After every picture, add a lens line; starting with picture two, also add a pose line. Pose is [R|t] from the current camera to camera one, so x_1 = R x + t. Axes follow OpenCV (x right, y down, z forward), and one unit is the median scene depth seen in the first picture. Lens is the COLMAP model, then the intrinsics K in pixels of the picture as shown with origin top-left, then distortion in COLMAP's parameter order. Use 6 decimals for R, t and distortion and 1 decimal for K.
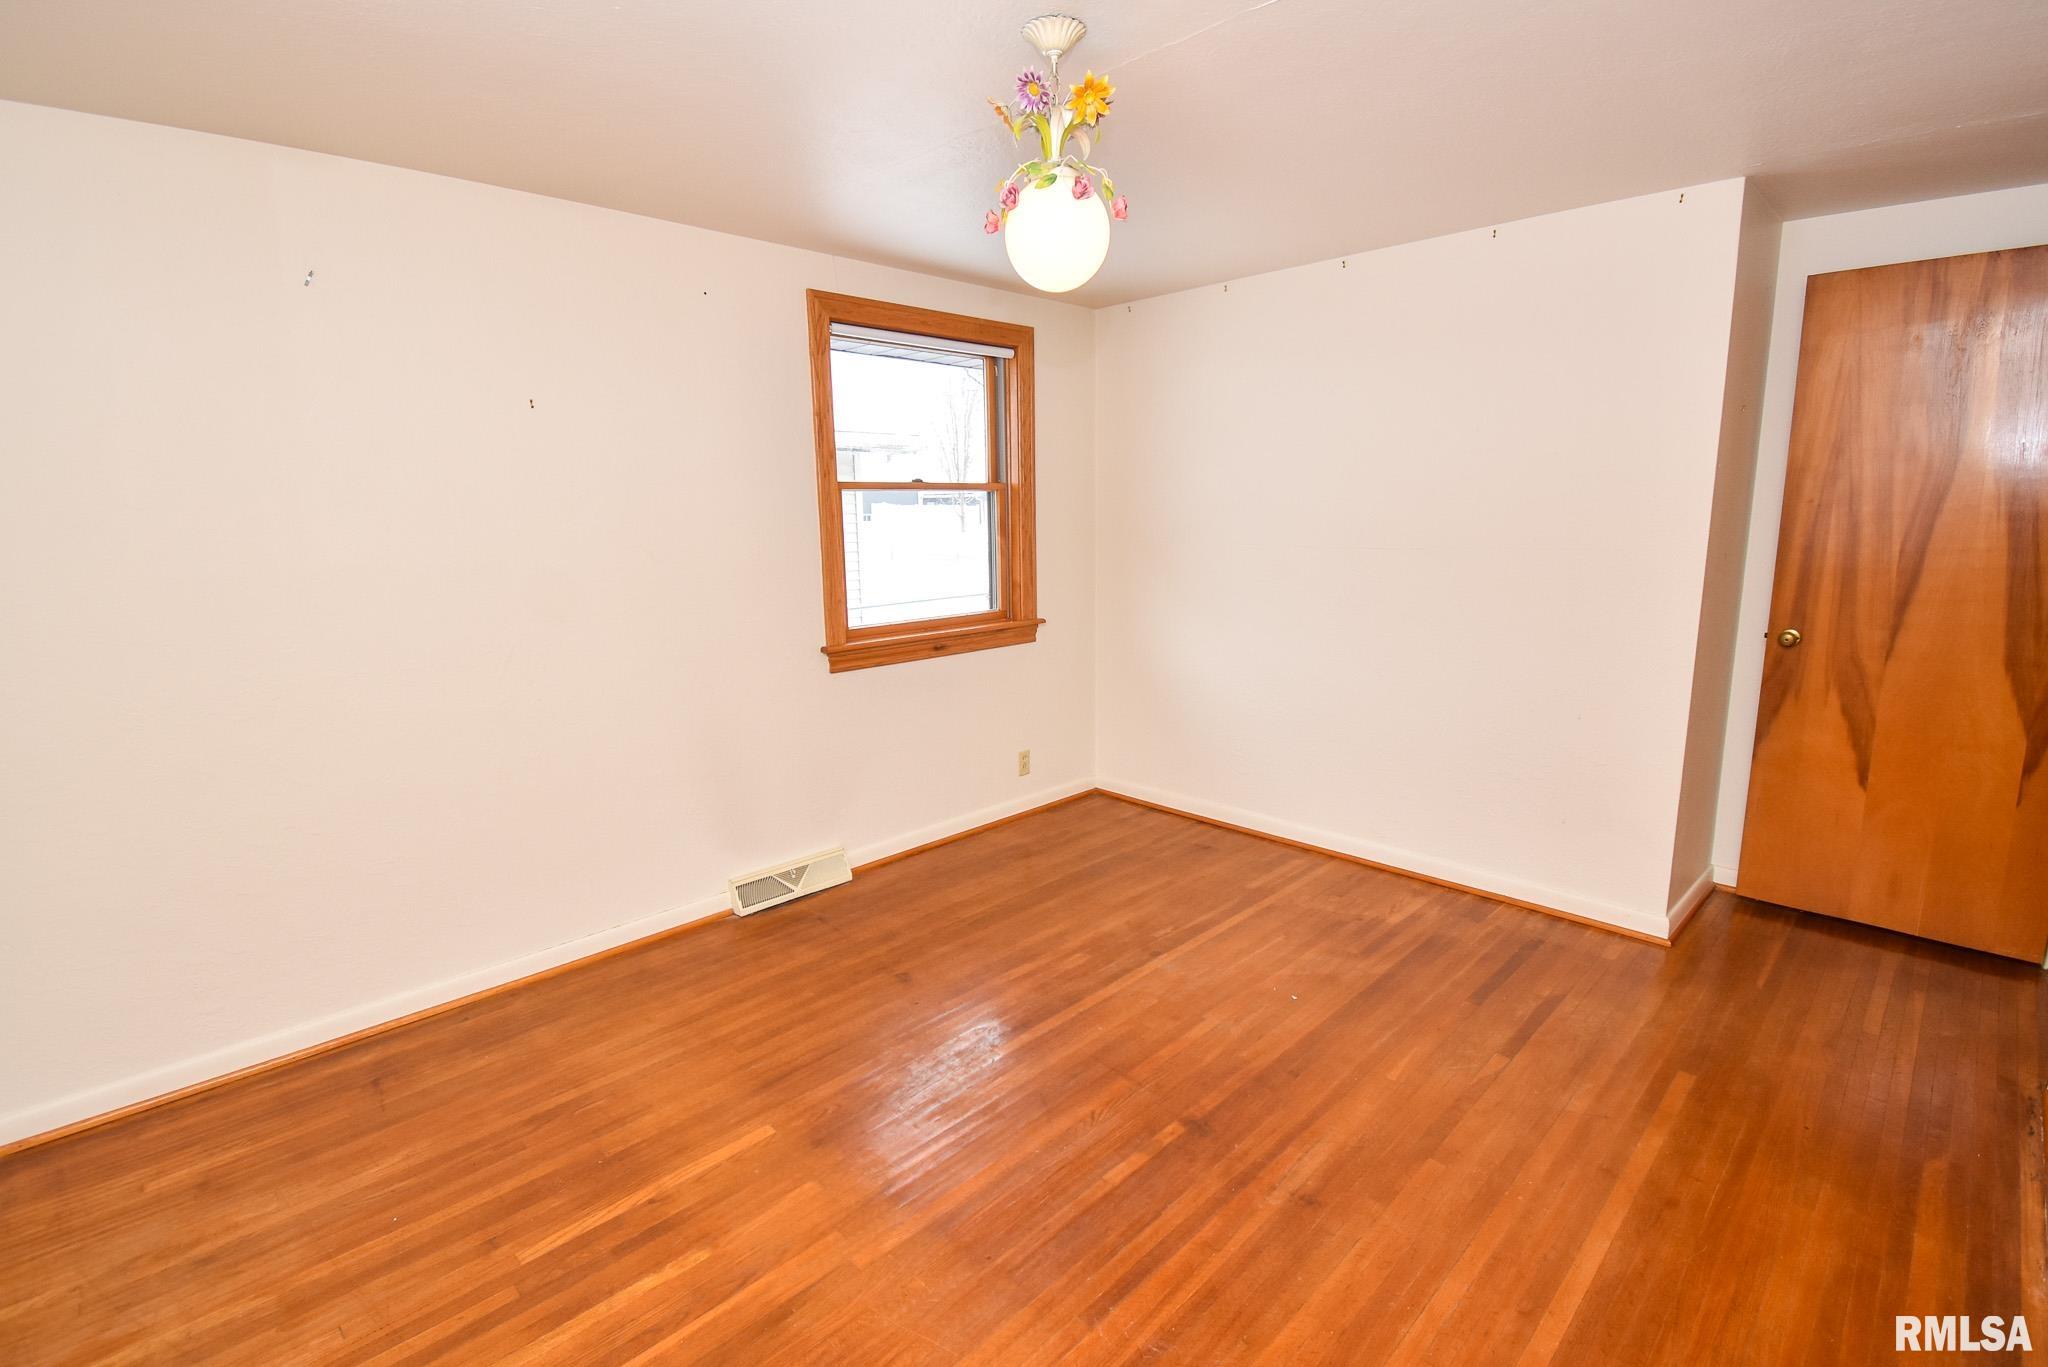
lens RADIAL K [[934.0, 0, 1029.5], [0, 934.0, 682.9], [0, 0, 1]] dist [0.019451, -0.023667]
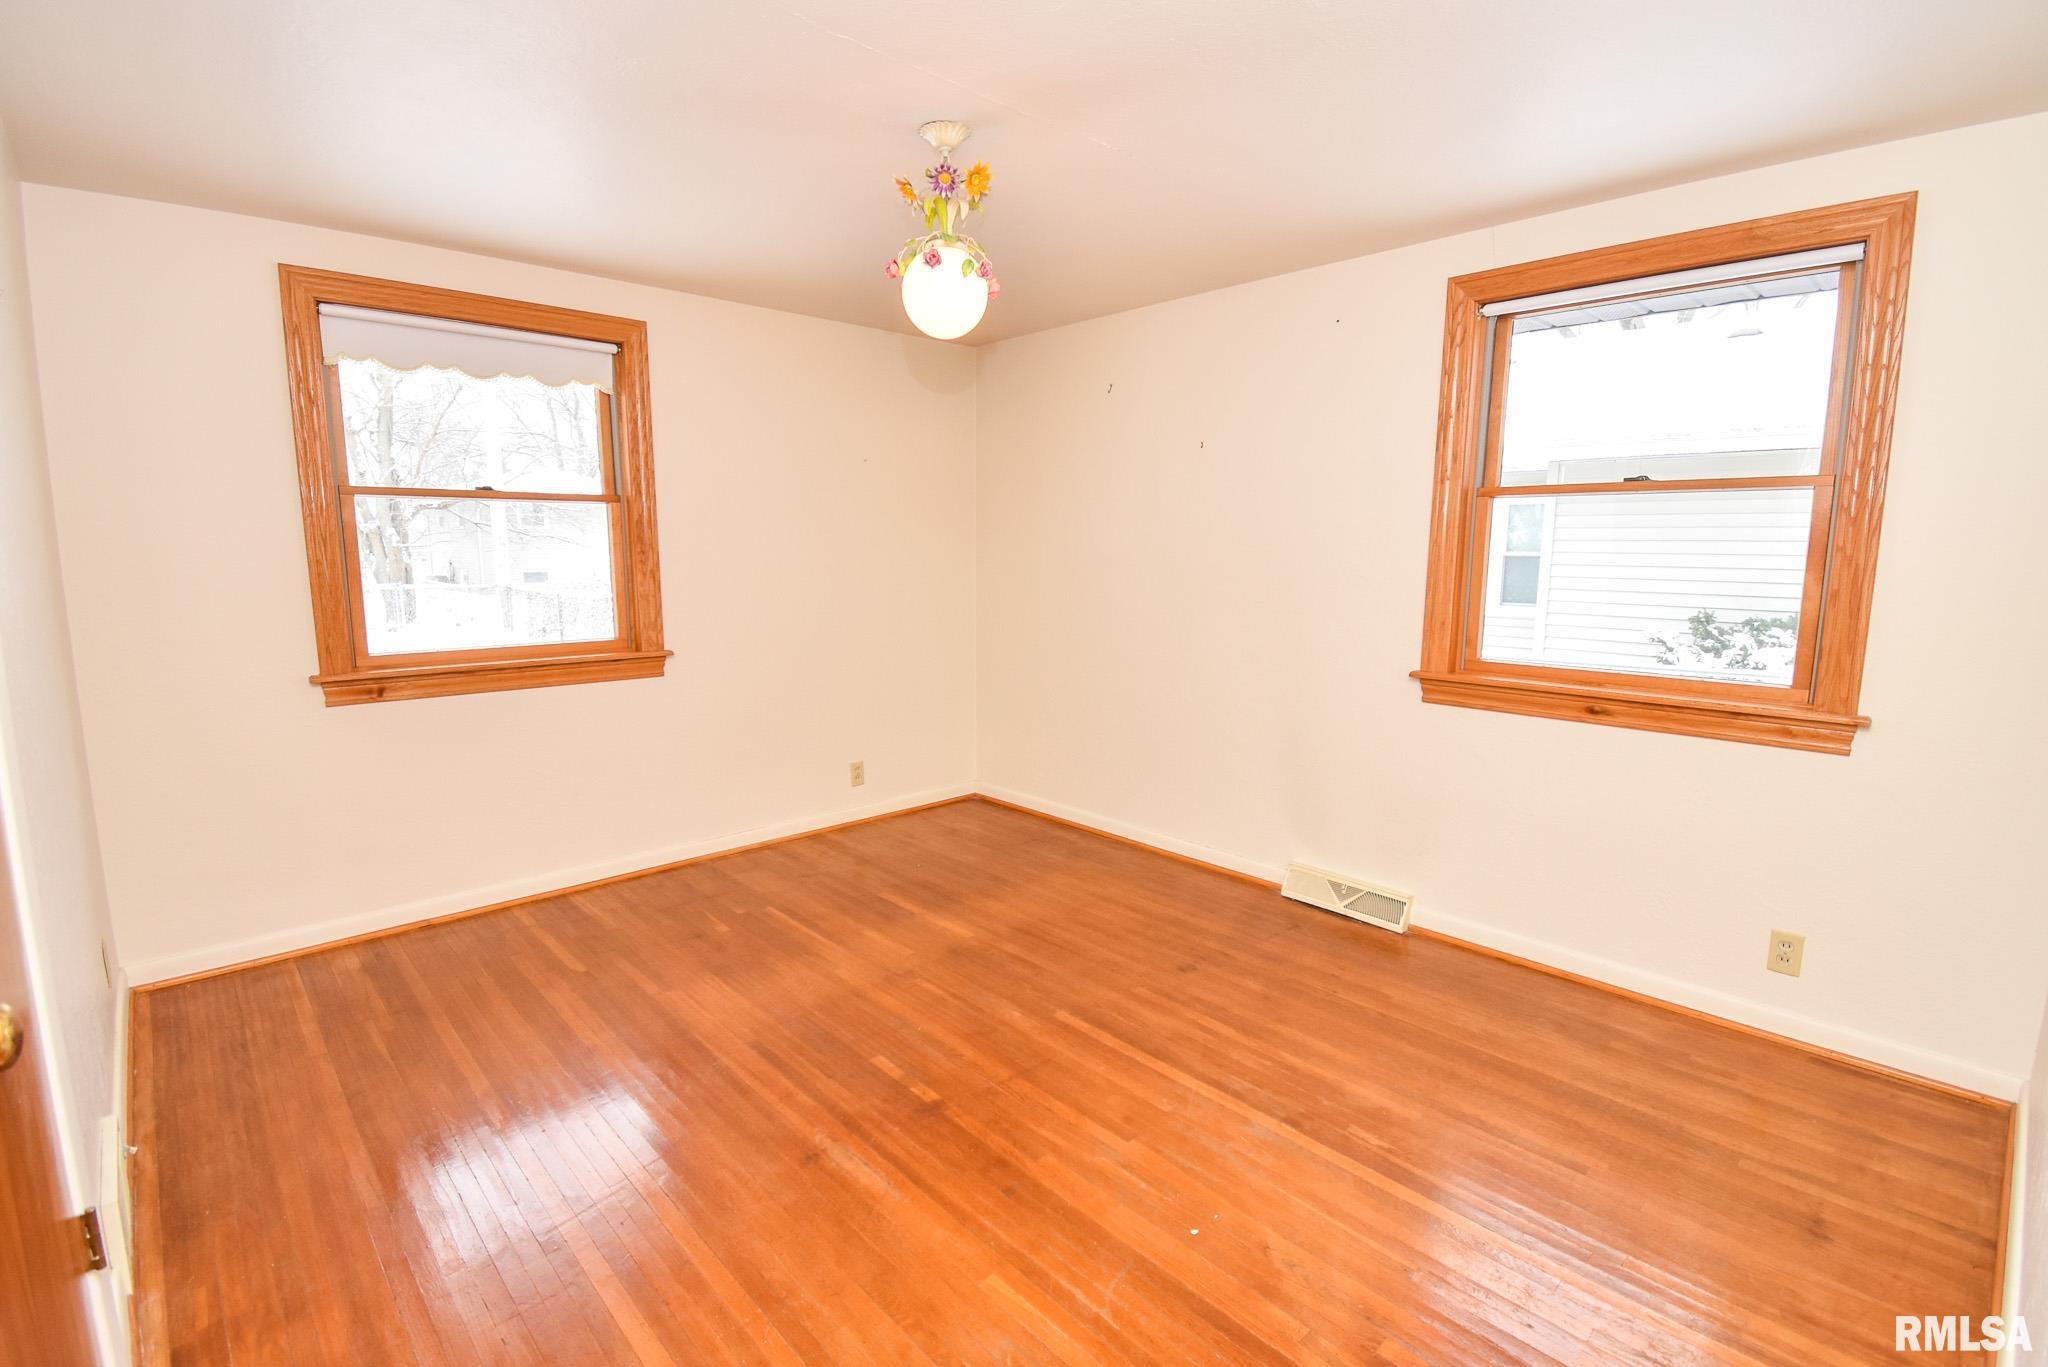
lens RADIAL K [[934.0, 0, 1029.5], [0, 934.0, 682.9], [0, 0, 1]] dist [0.019451, -0.023667]
pose [[-0.026823, 0.163262, -0.986218, 0.897465], [-0.185250, 0.968673, 0.165395, -0.140368], [0.982325, 0.187133, 0.004262, 0.812062]]
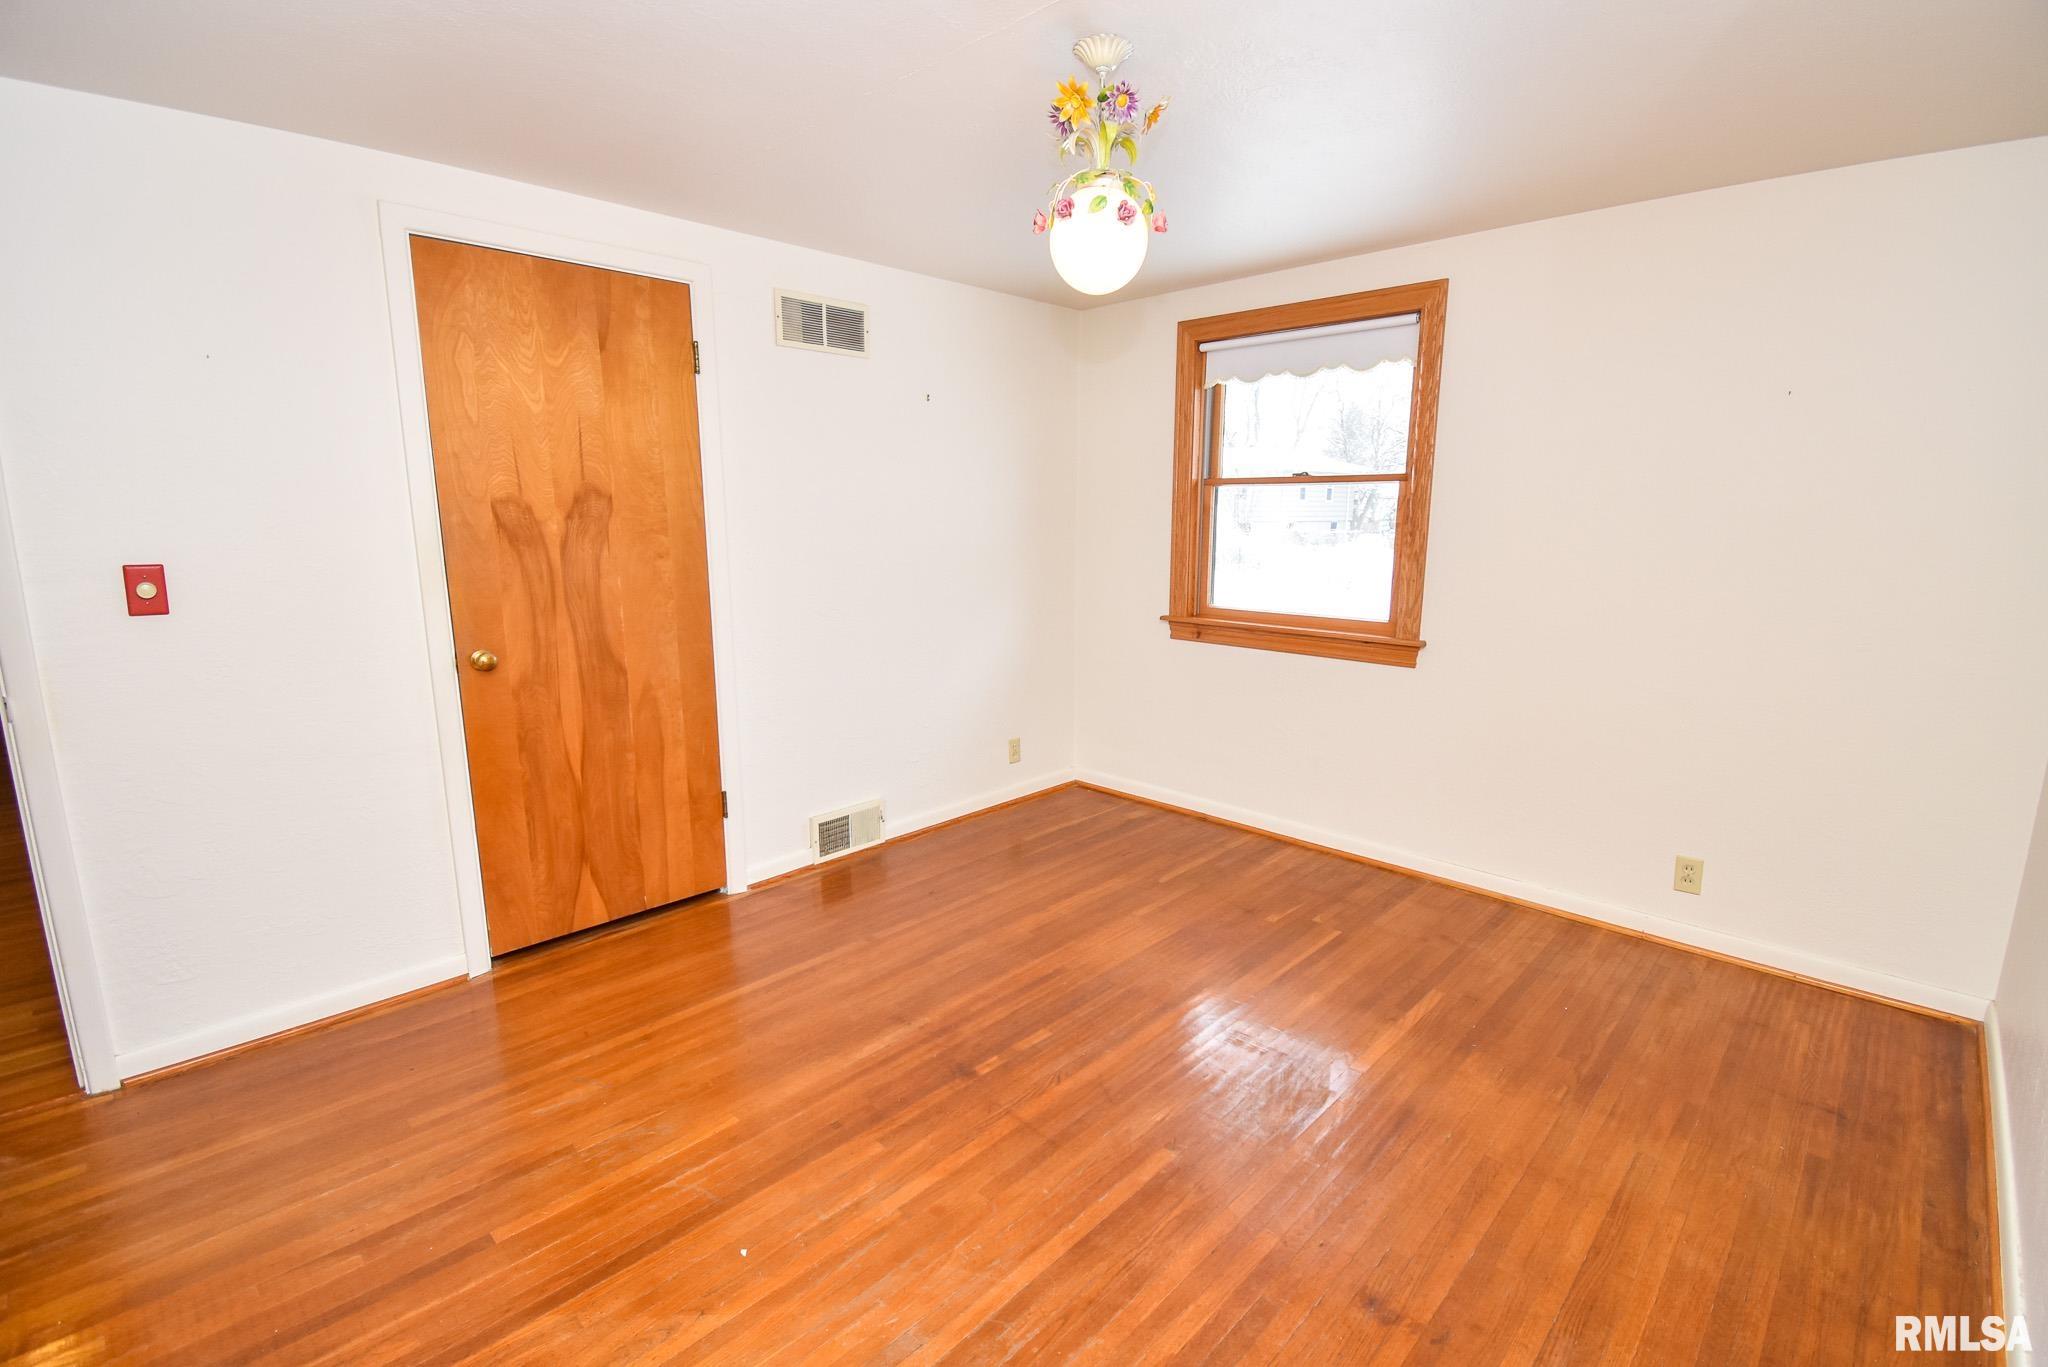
lens RADIAL K [[934.0, 0, 1029.5], [0, 934.0, 682.9], [0, 0, 1]] dist [0.019451, -0.023667]
pose [[-0.999787, 0.014963, -0.014185, 0.088368], [0.008855, 0.932904, 0.360015, -0.268162], [0.018620, 0.359813, -0.932838, 1.480945]]
